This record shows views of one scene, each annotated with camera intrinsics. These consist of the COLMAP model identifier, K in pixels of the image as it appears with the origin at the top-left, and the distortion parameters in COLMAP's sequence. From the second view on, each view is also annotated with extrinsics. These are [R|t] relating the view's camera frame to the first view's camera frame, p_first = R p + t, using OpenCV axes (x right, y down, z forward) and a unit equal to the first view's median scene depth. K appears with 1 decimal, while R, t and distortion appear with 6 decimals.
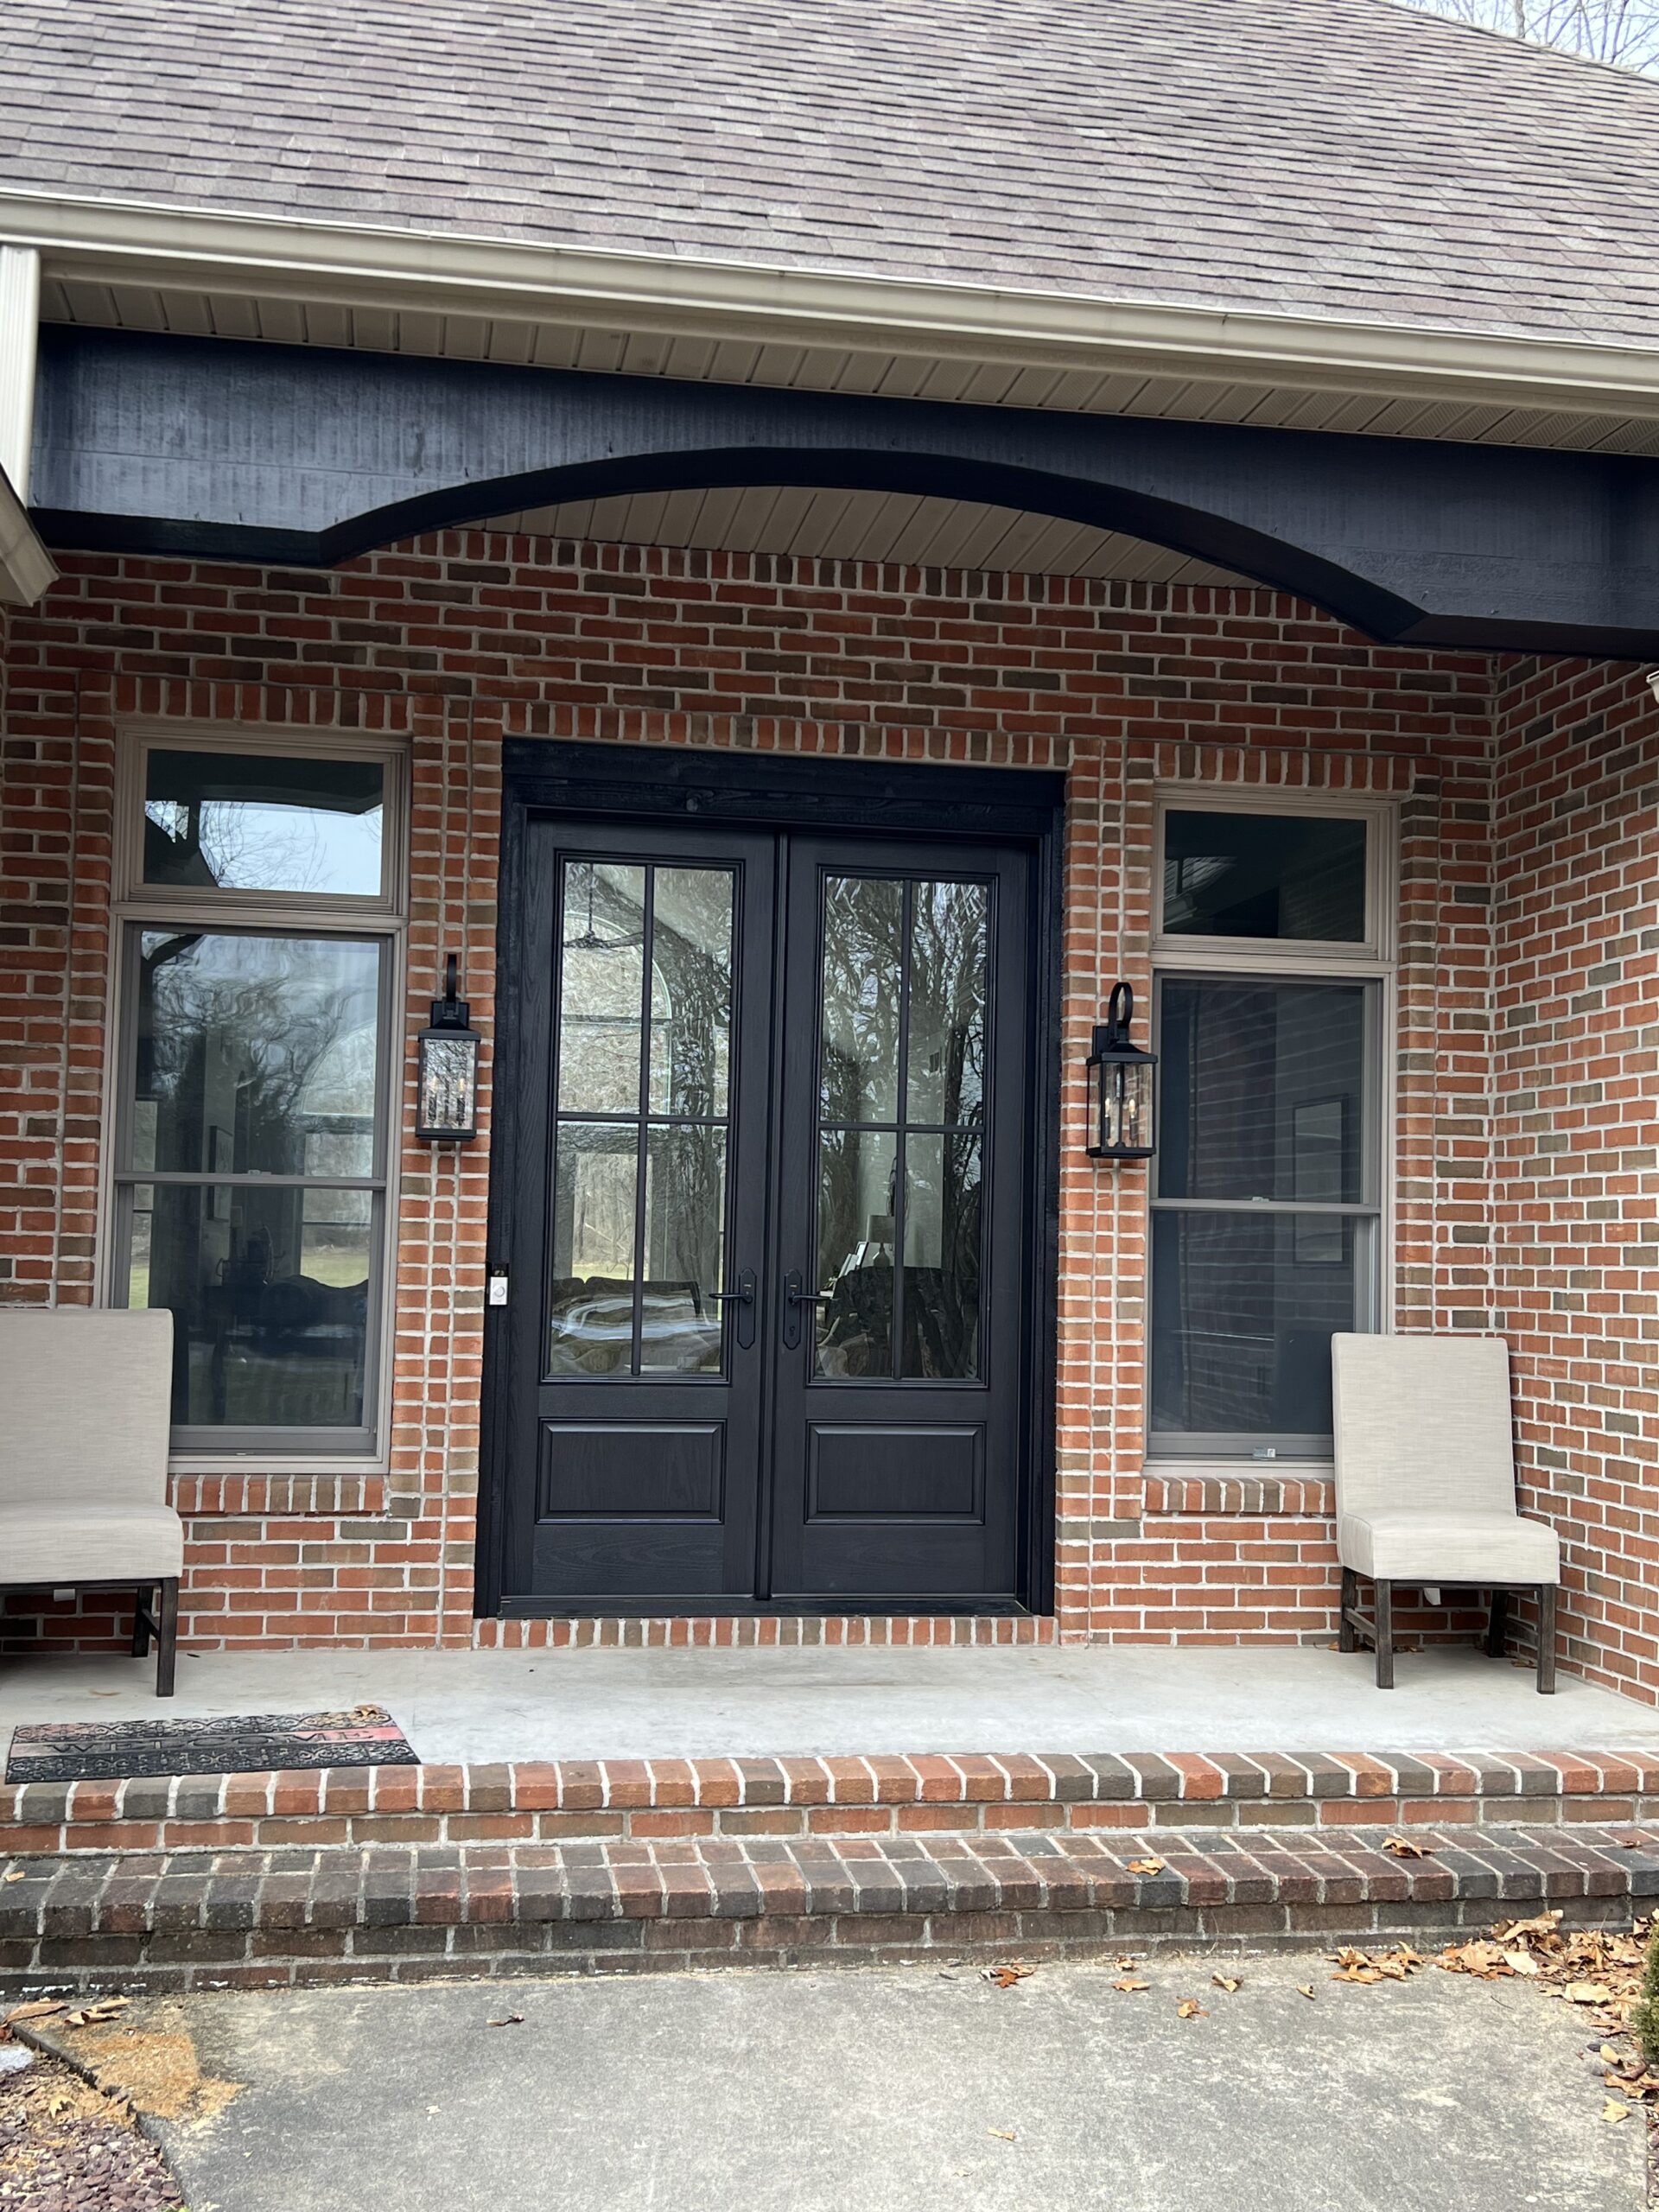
lens RADIAL K [[2319.4, 0, 832.5], [0, 2319.4, 1105.0], [0, 0, 1]] dist [0.089979, 0.000000]
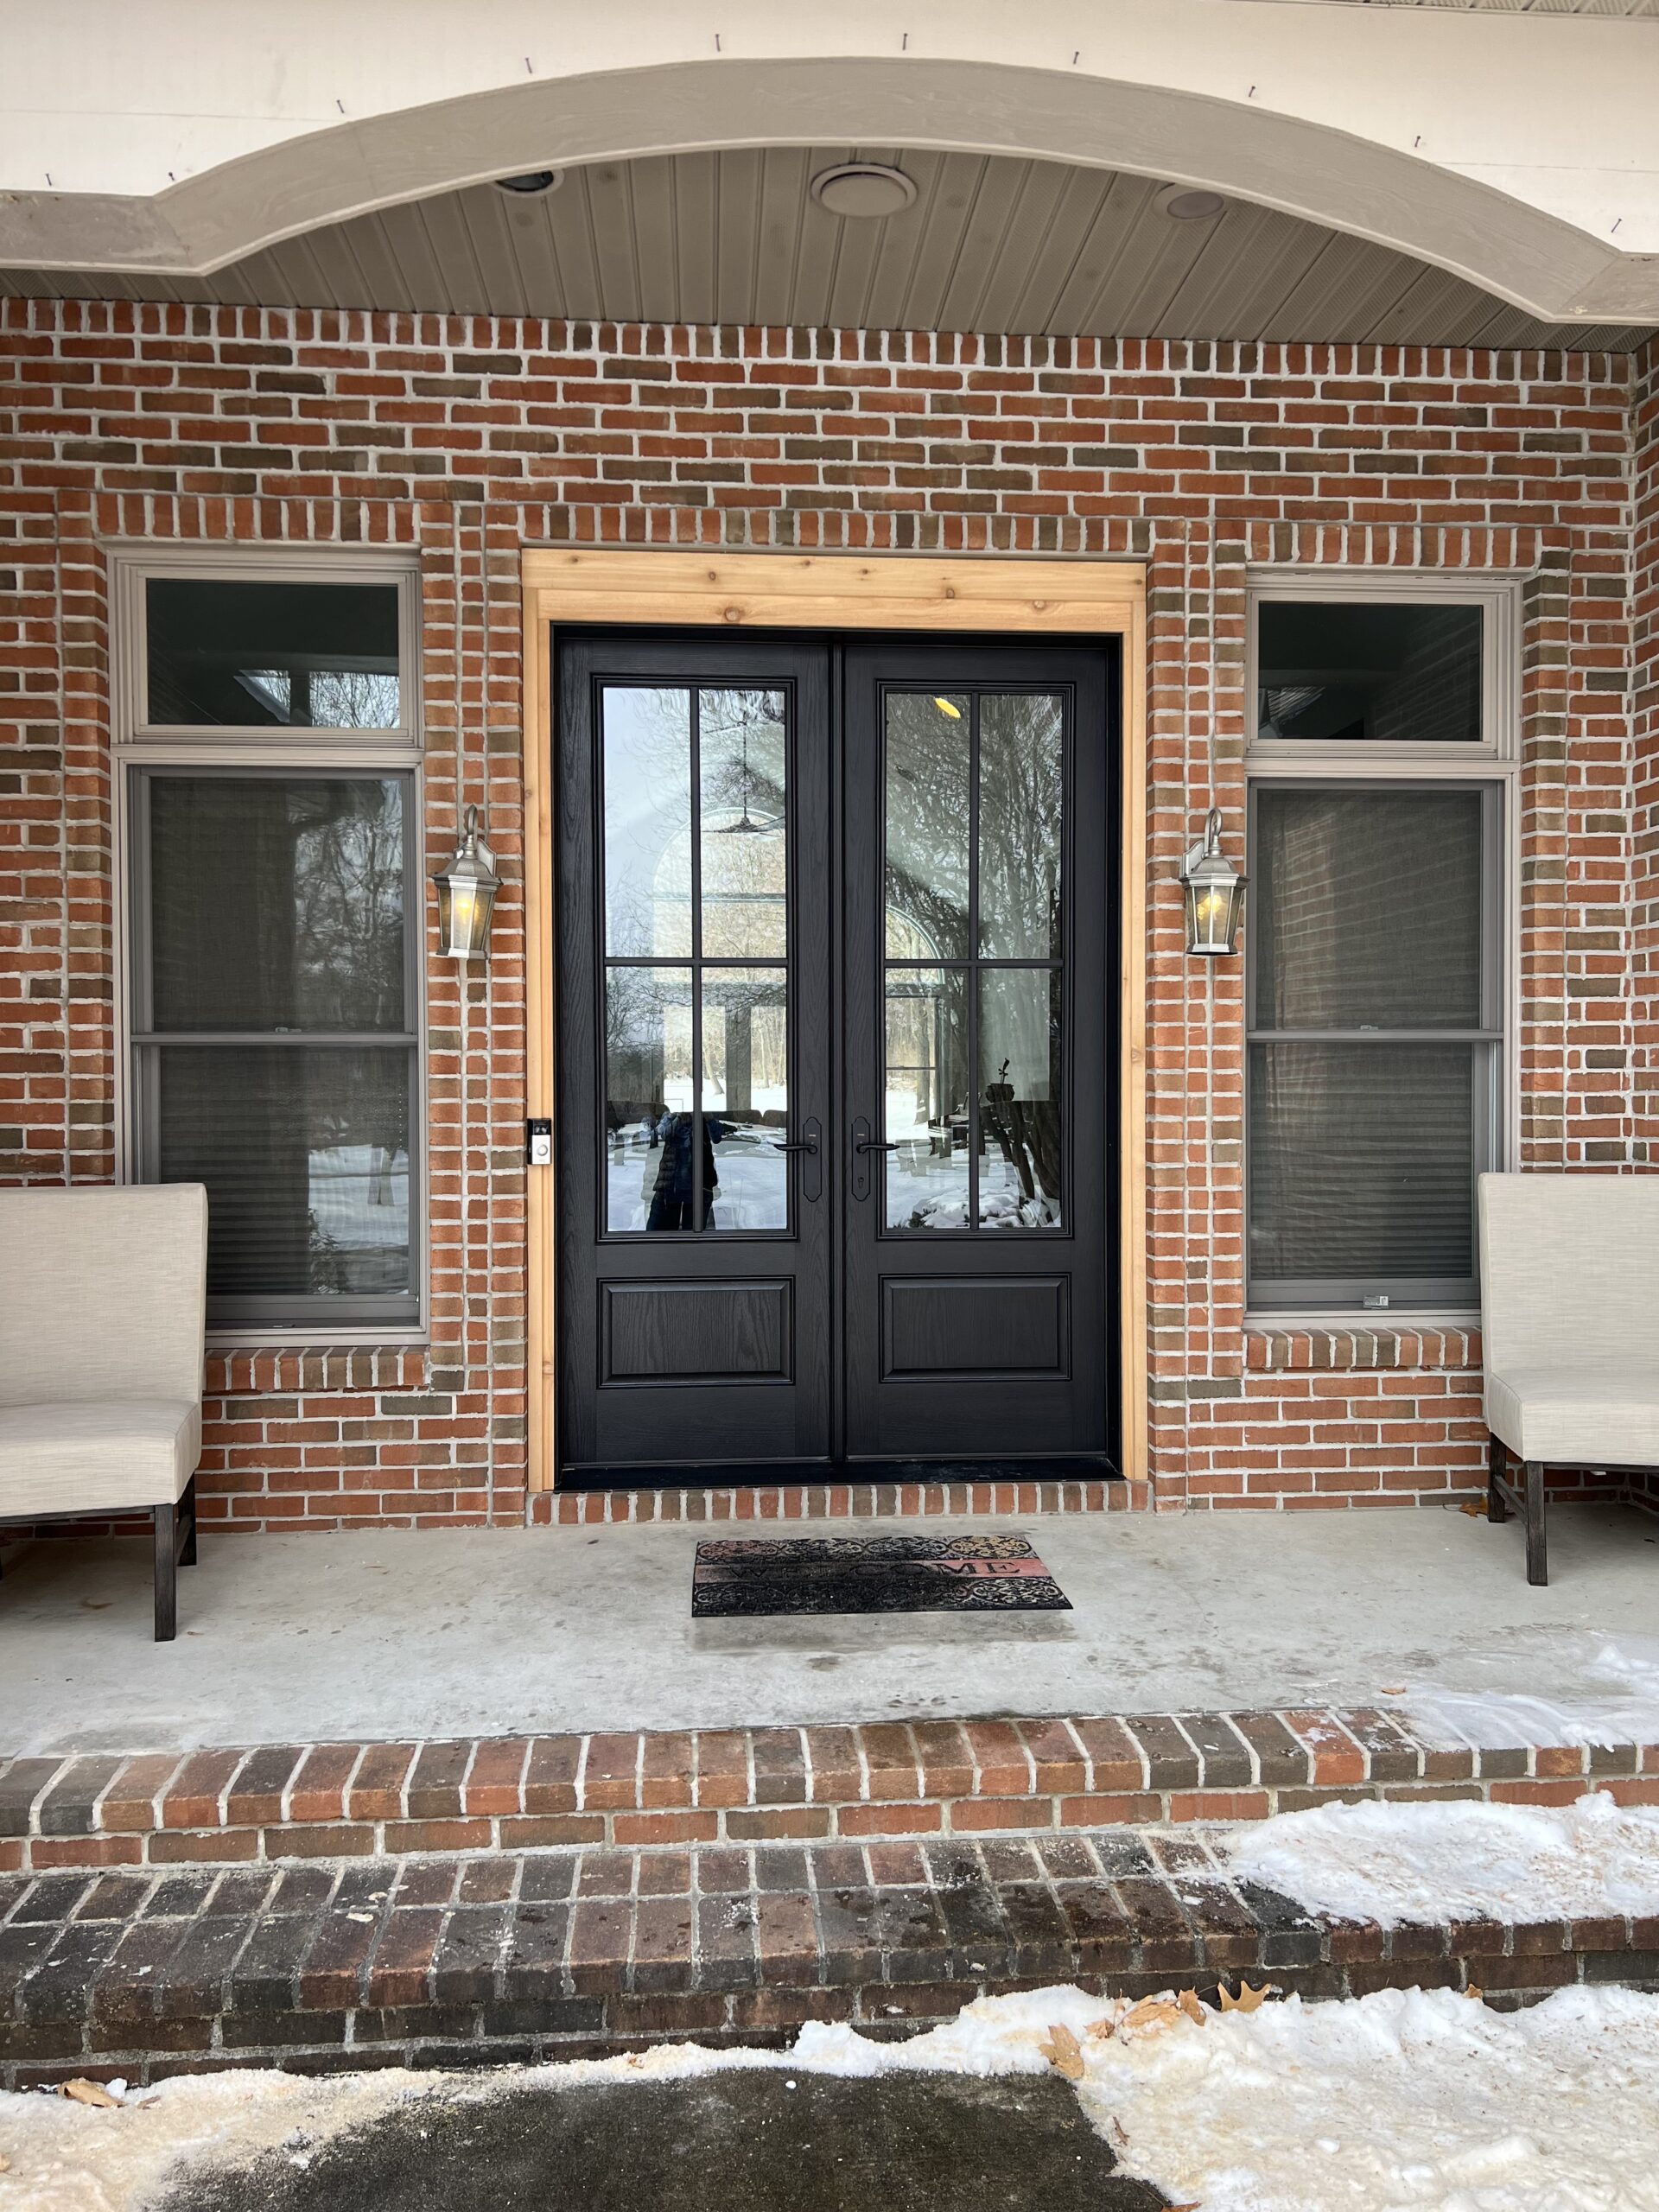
lens RADIAL K [[1668.6, 0, 829.1], [0, 1668.6, 1100.9], [0, 0, 1]] dist [0.027900, -0.007369]
pose [[0.995102, -0.025261, -0.095575, 0.036583], [0.032662, 0.996521, 0.076678, 0.012639], [0.093305, -0.079424, 0.992465, 0.344217]]
